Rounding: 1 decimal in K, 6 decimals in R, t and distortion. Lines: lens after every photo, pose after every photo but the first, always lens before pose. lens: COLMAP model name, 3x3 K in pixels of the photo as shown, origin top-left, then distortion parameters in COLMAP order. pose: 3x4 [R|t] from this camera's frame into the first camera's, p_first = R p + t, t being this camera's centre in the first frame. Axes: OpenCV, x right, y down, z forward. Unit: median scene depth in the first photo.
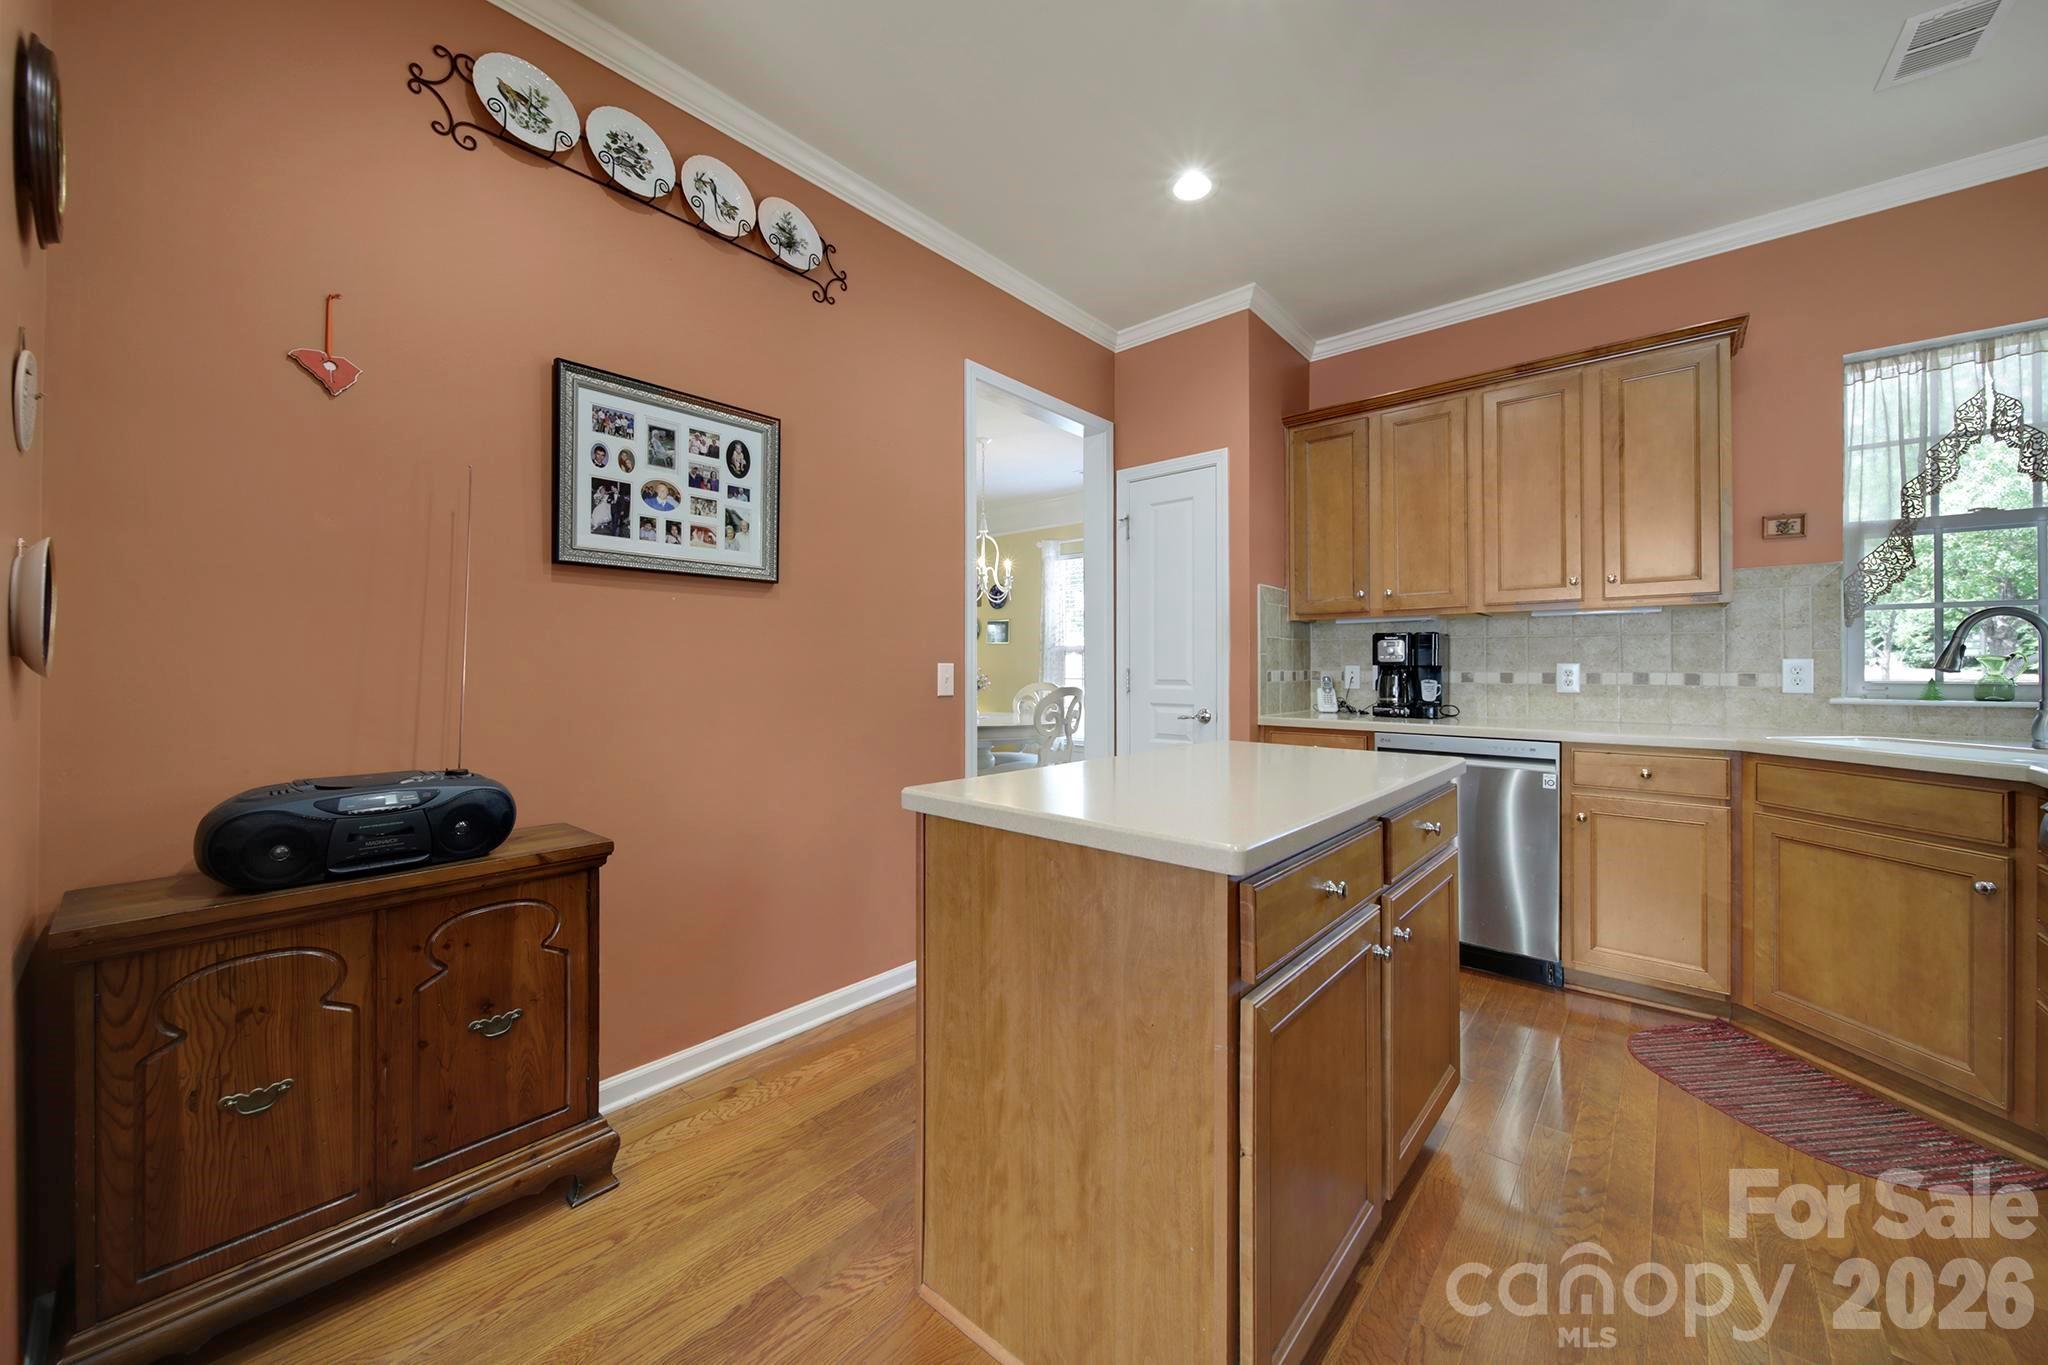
lens RADIAL K [[742.9, 0, 1018.9], [0, 742.9, 663.5], [0, 0, 1]] dist [0.000675, -0.001289]
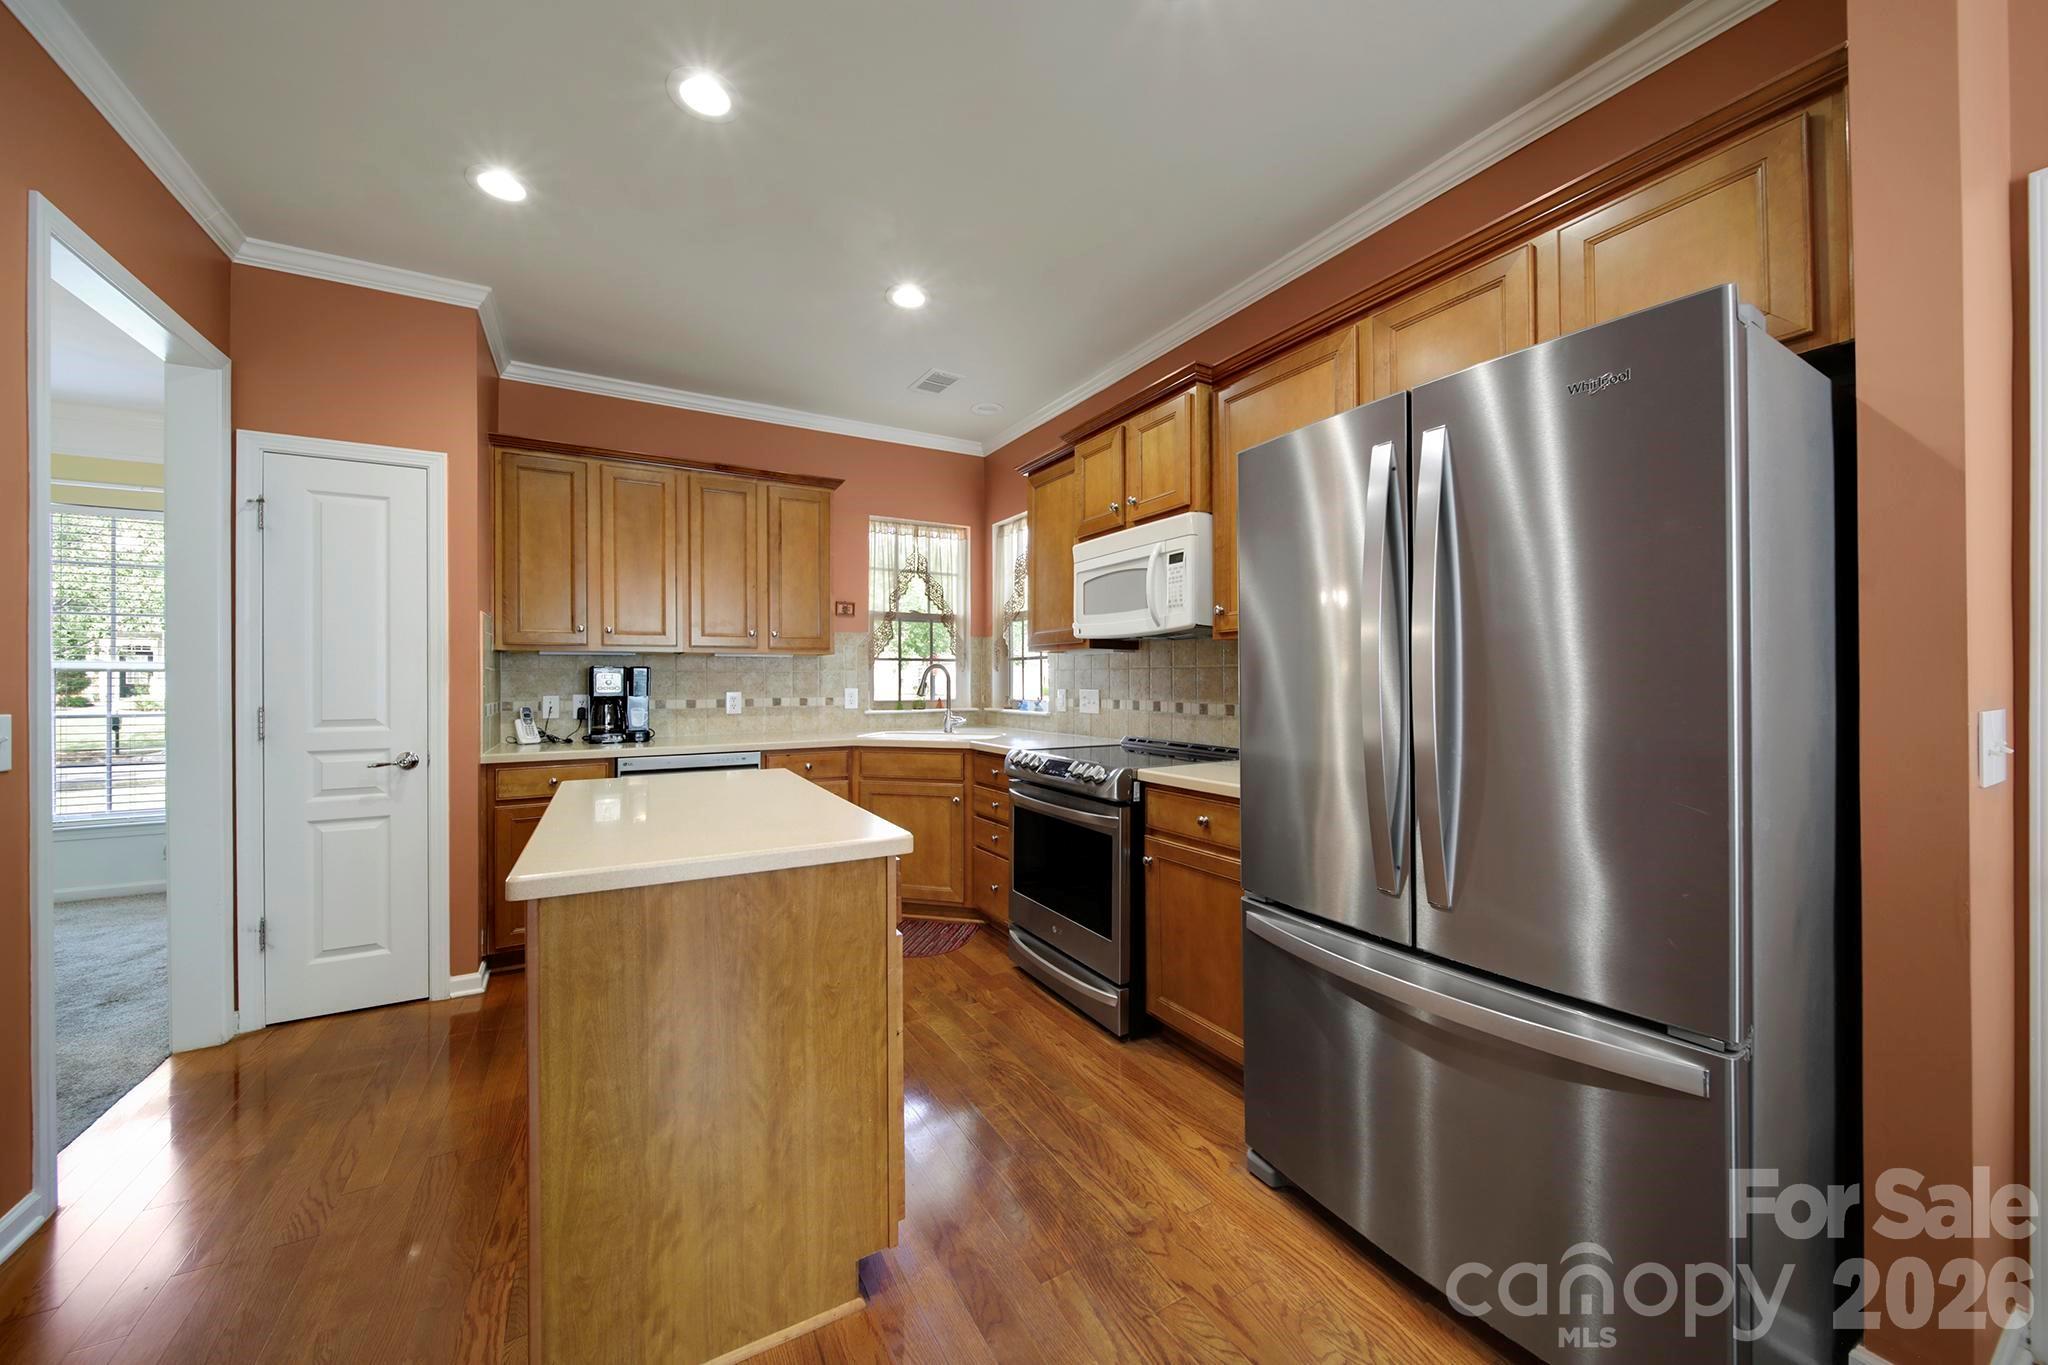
lens RADIAL K [[742.9, 0, 1004.7], [0, 742.9, 674.8], [0, 0, 1]] dist [0.000675, -0.001289]
pose [[0.337413, 0.000821, 0.941356, -0.383693], [0.001044, 0.999999, -0.001247, -0.030926], [-0.941356, 0.001404, 0.337411, 0.093748]]
